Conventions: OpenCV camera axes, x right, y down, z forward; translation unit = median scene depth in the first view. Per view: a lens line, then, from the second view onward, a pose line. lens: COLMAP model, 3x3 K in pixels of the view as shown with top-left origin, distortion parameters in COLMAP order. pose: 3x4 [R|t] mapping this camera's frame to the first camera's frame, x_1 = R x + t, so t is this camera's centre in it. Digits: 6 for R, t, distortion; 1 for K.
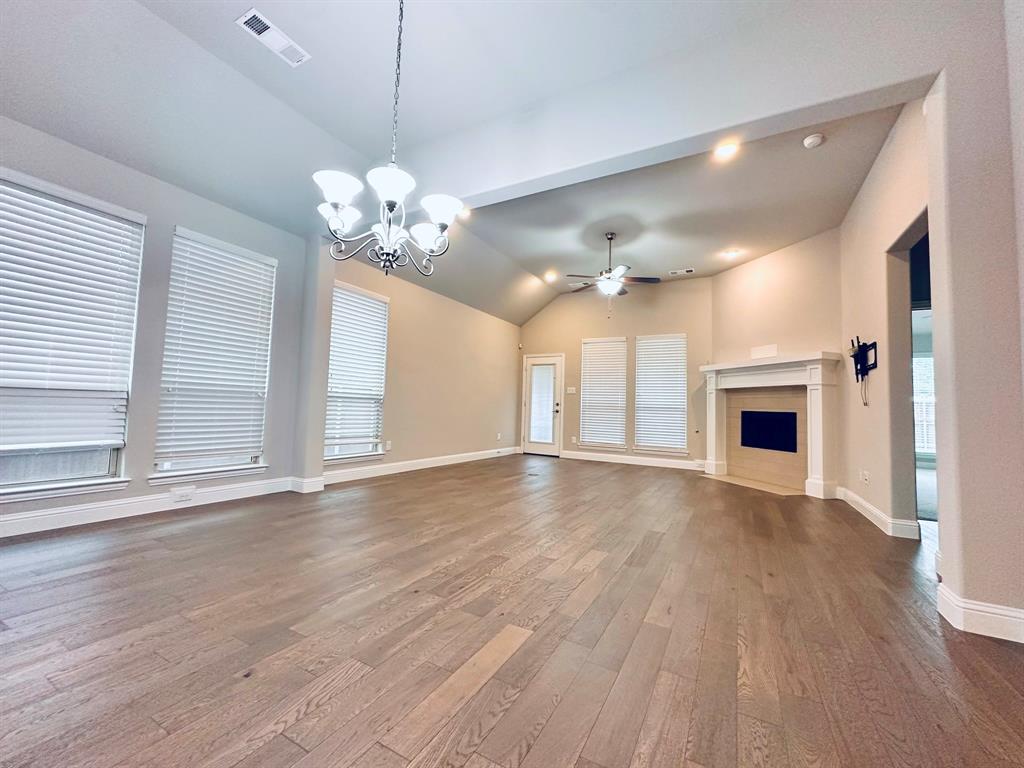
lens RADIAL K [[410.5, 0, 512.0], [0, 410.5, 384.0], [0, 0, 1]] dist [0.001758, 0.000149]
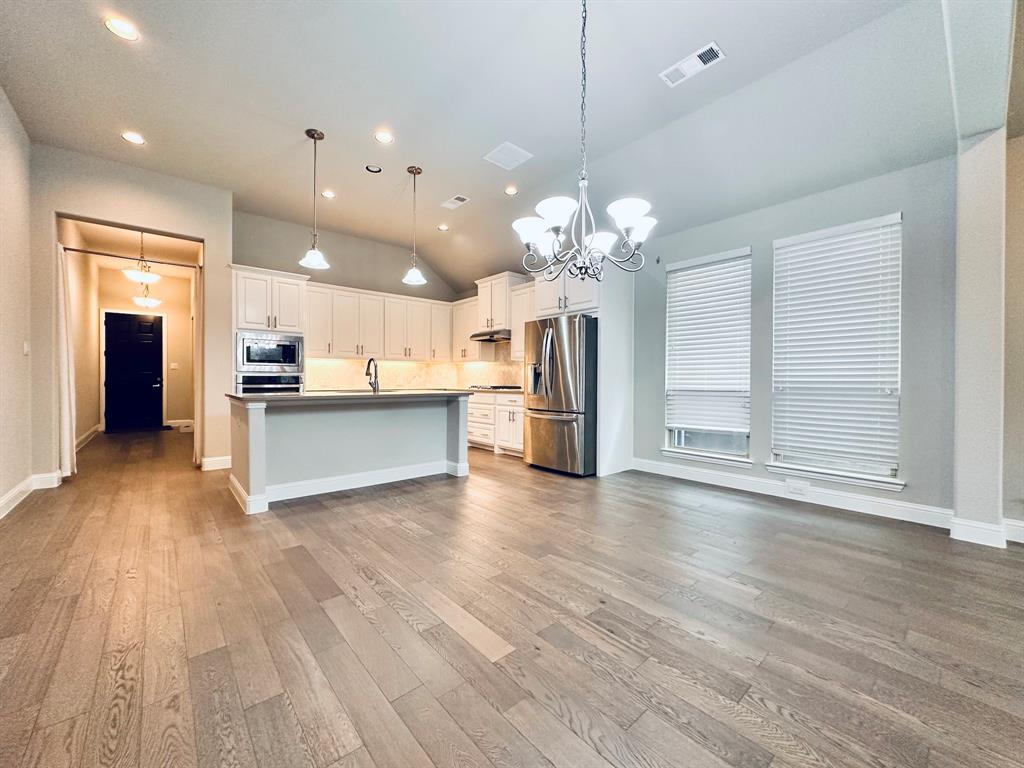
lens RADIAL K [[410.5, 0, 512.0], [0, 410.5, 384.0], [0, 0, 1]] dist [0.001758, 0.000149]
pose [[-0.345191, -0.025465, -0.938187, 0.712084], [0.042277, 0.998195, -0.042649, 0.026944], [0.937580, -0.054386, -0.343492, 1.094736]]
